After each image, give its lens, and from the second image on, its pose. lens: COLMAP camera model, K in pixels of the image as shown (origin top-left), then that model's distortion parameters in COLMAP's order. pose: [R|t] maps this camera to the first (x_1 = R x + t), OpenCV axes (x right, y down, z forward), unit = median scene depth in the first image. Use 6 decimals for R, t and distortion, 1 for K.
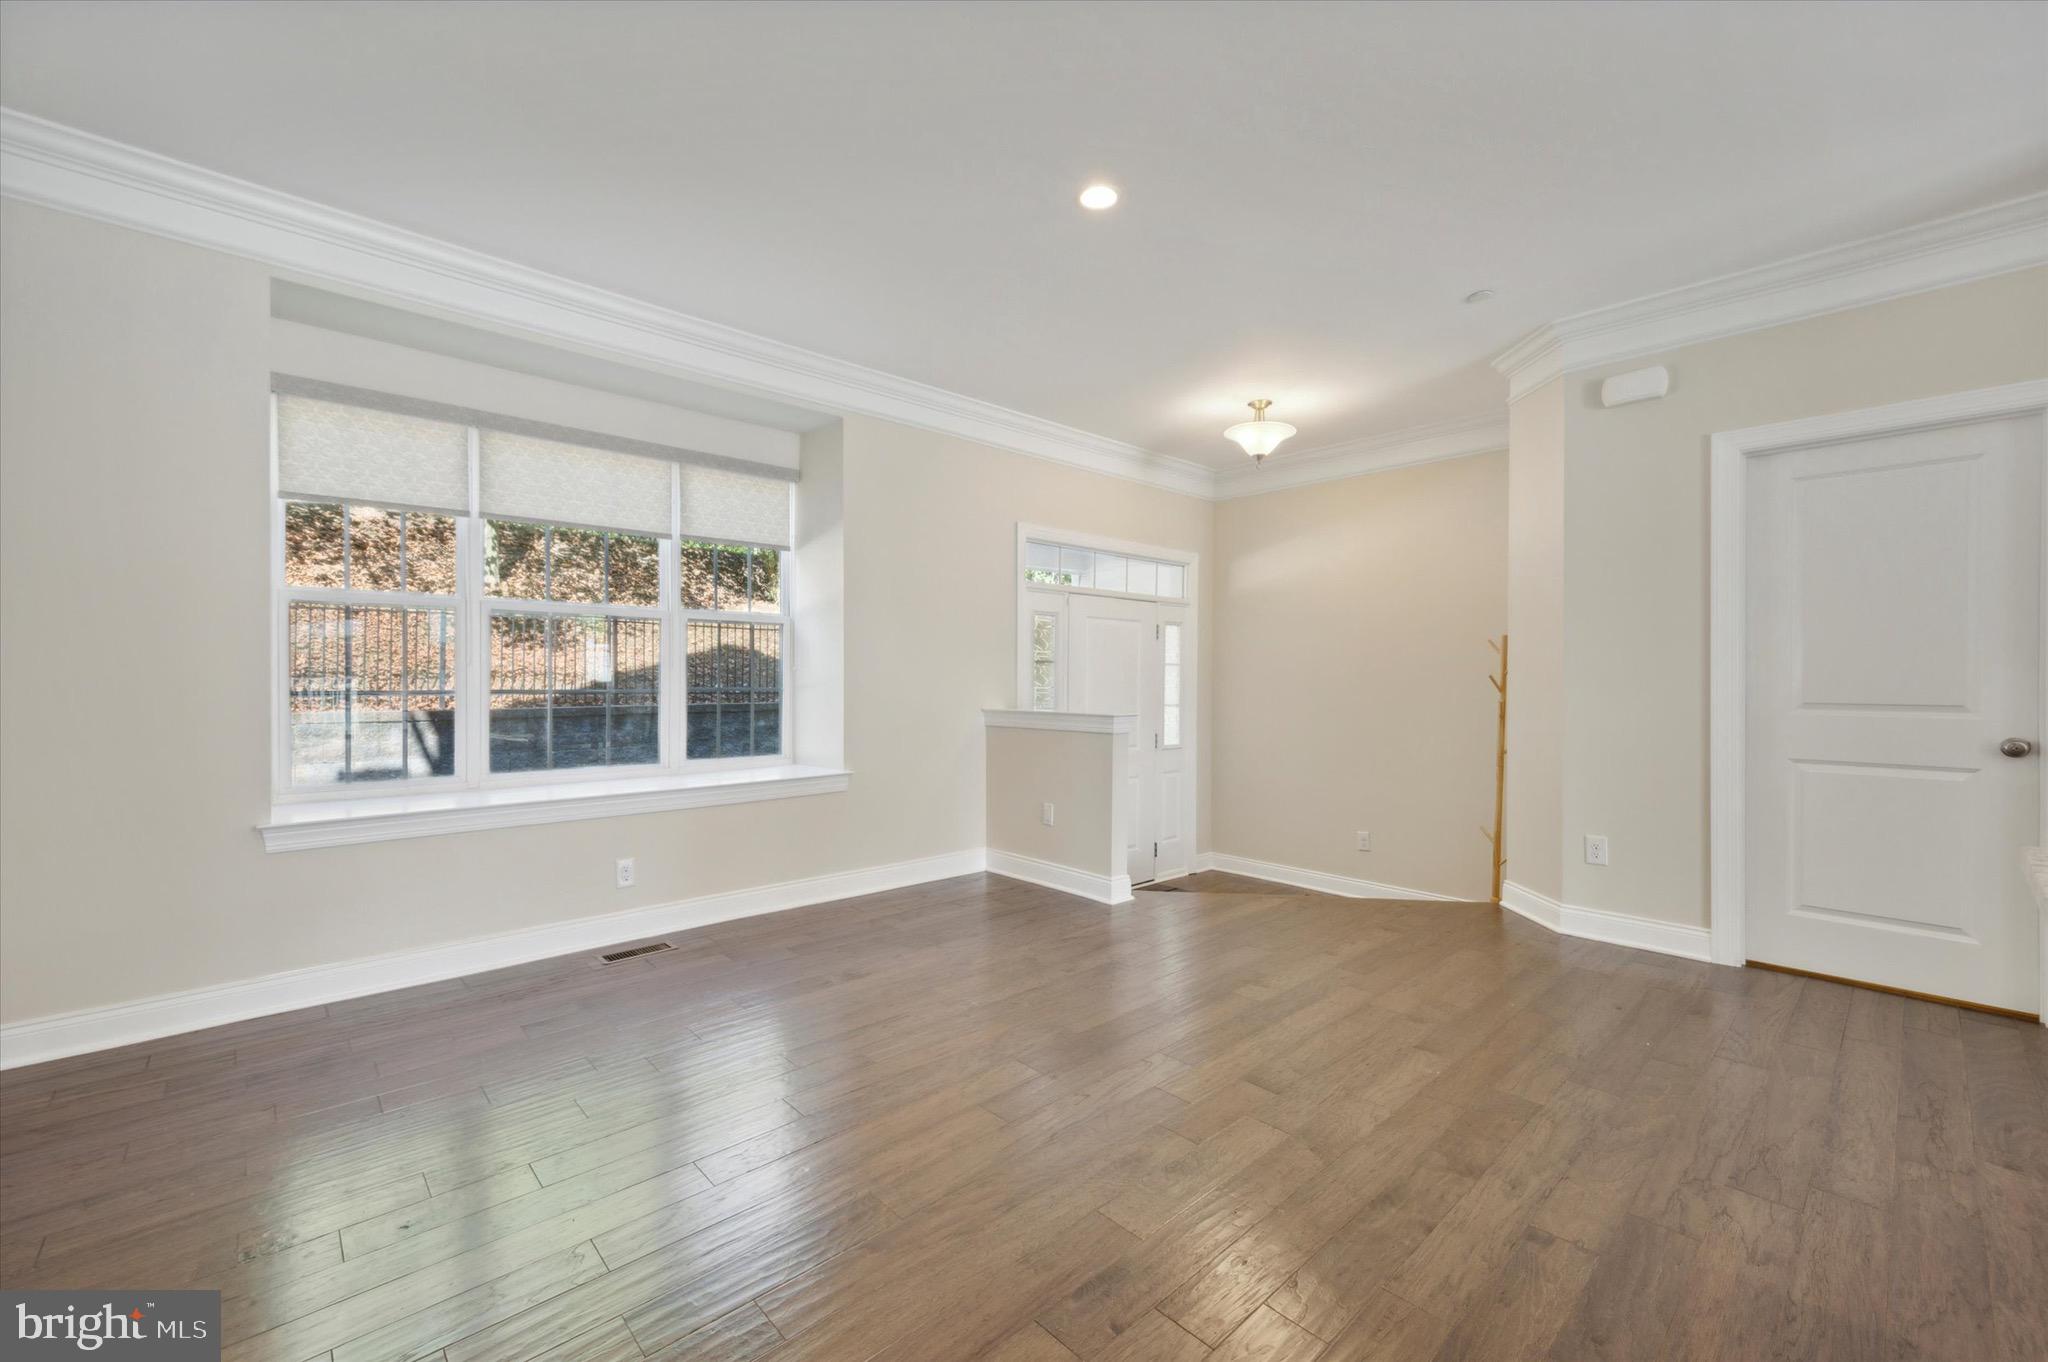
lens RADIAL K [[831.1, 0, 1027.2], [0, 831.1, 674.3], [0, 0, 1]] dist [0.003578, -0.000755]
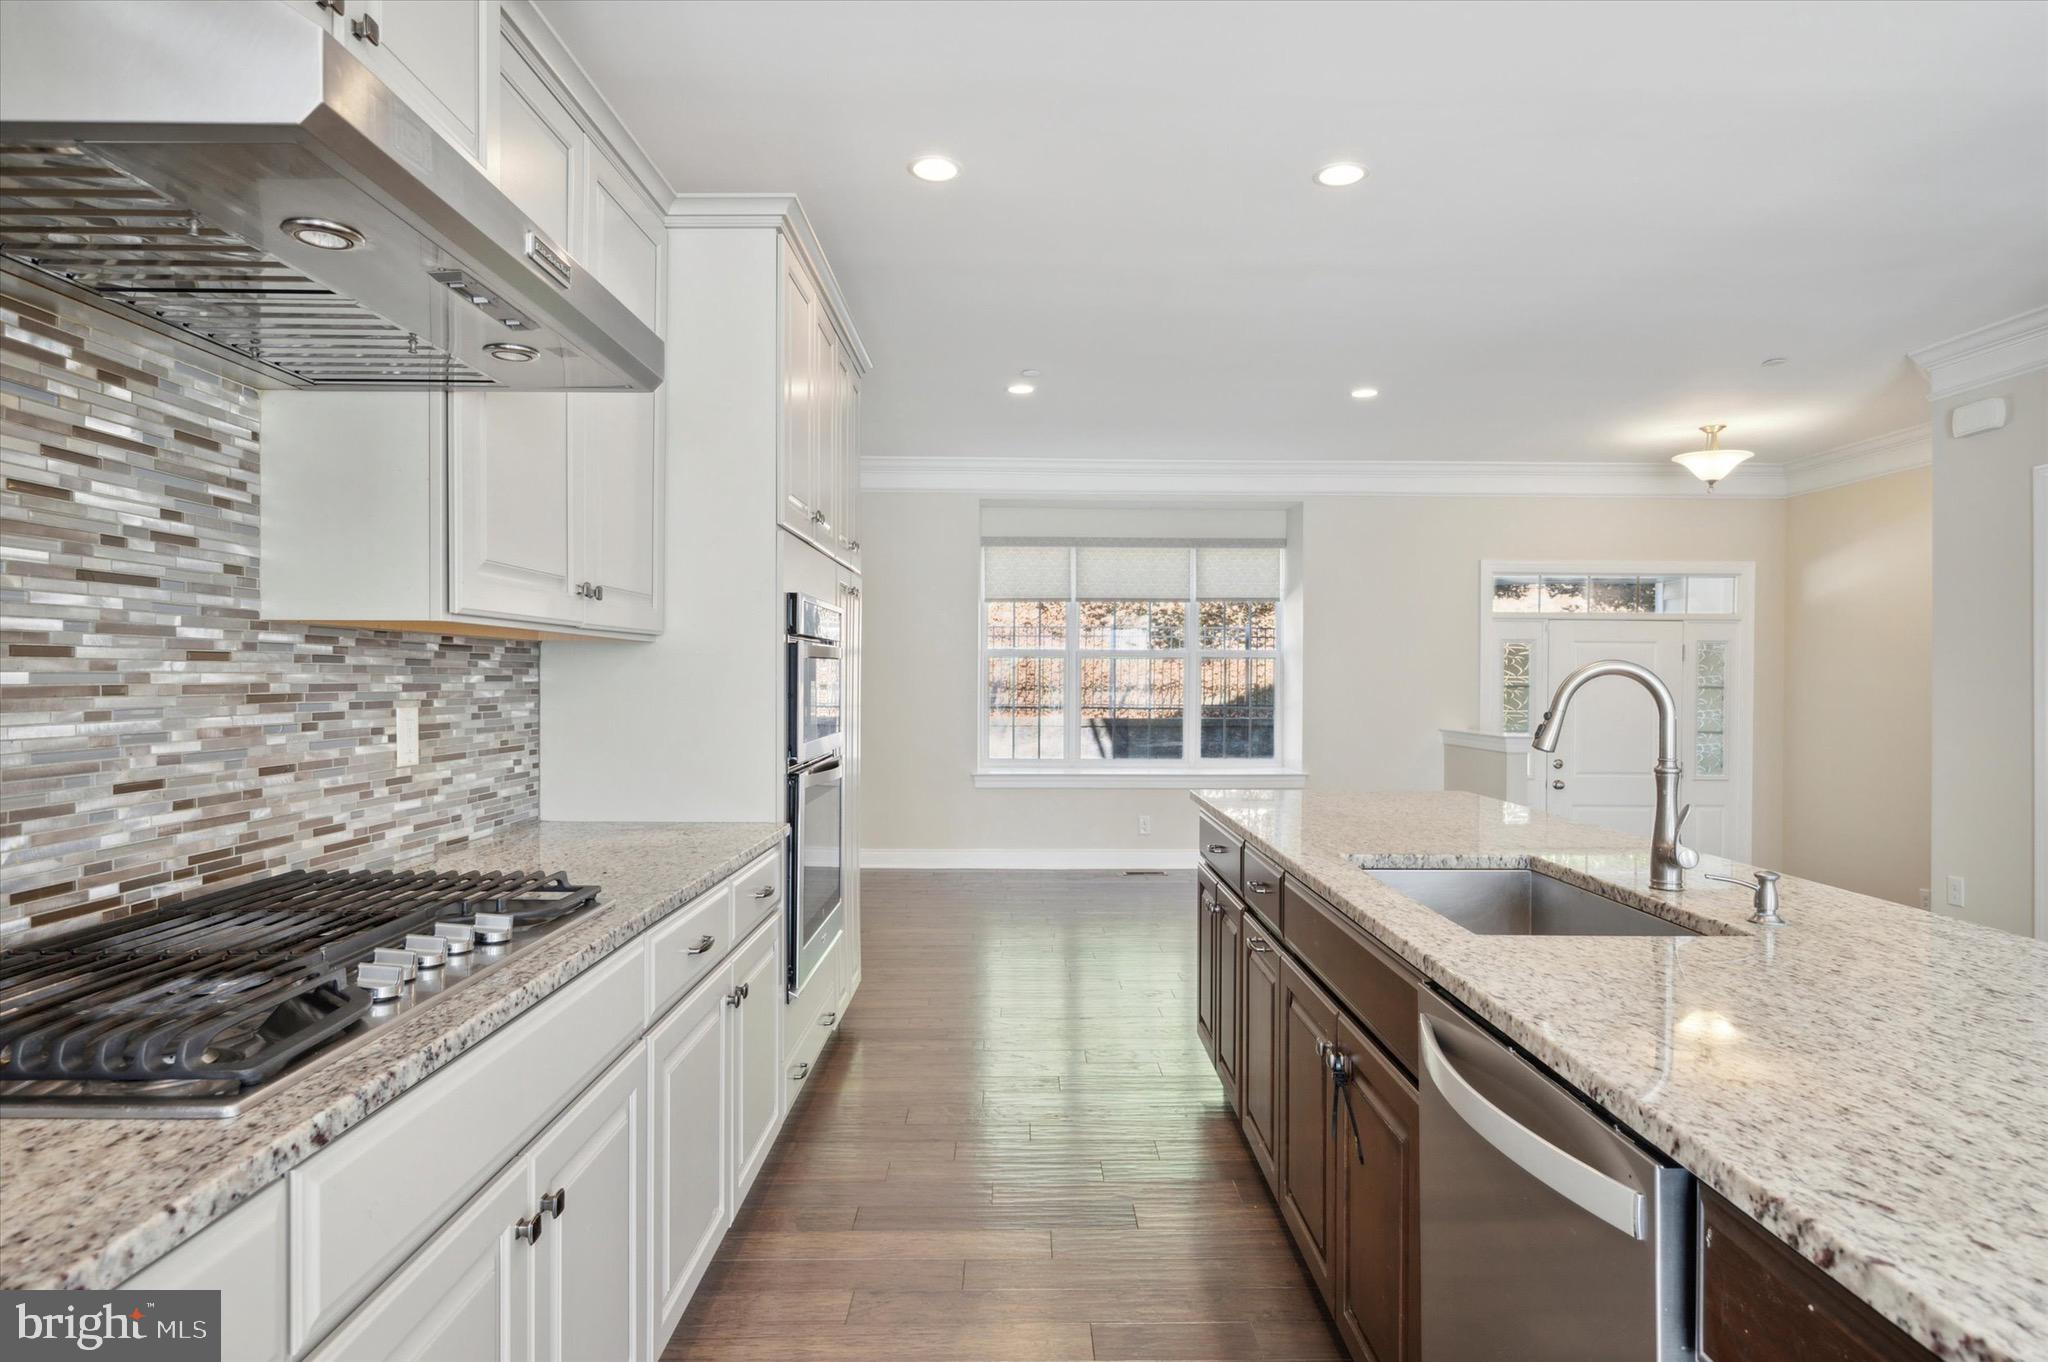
lens RADIAL K [[1154.4, 0, 1033.9], [0, 1154.4, 678.6], [0, 0, 1]] dist [0.009499, 0.000062]
pose [[0.743605, 0.000087, -0.668620, 0.721420], [0.000119, 1.000000, 0.000262, -0.034228], [0.668620, -0.000275, 0.743605, -0.669504]]
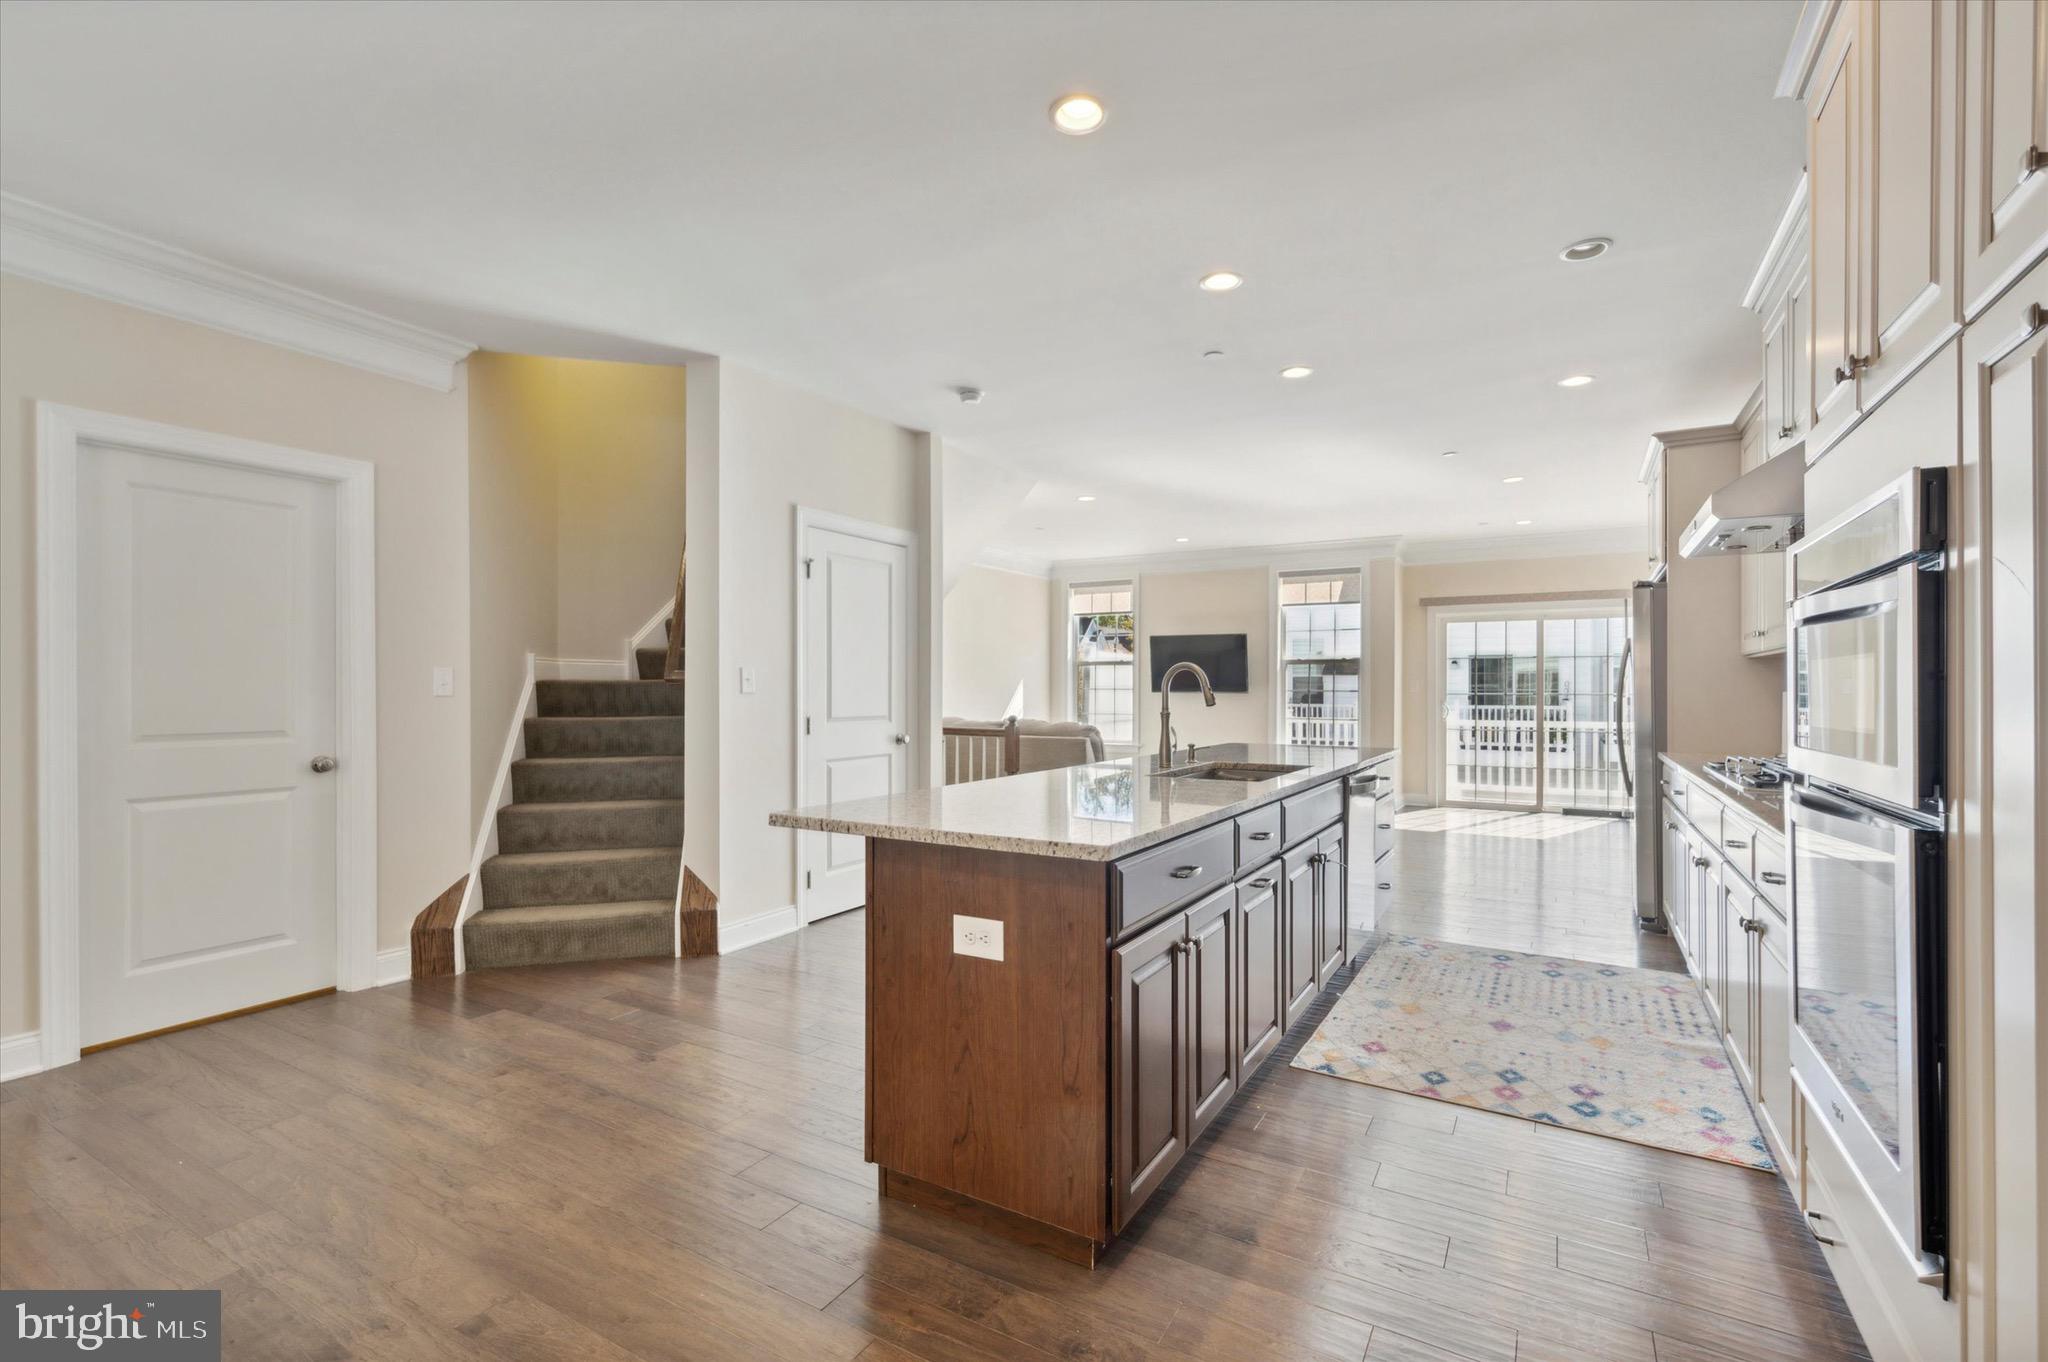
lens RADIAL K [[911.1, 0, 1010.4], [0, 911.1, 684.8], [0, 0, 1]] dist [0.009615, 0.000200]
pose [[-0.272038, 0.004332, 0.962277, -0.223270], [-0.002076, 0.999985, -0.005088, -0.013976], [-0.962284, -0.003382, -0.272024, 0.296912]]
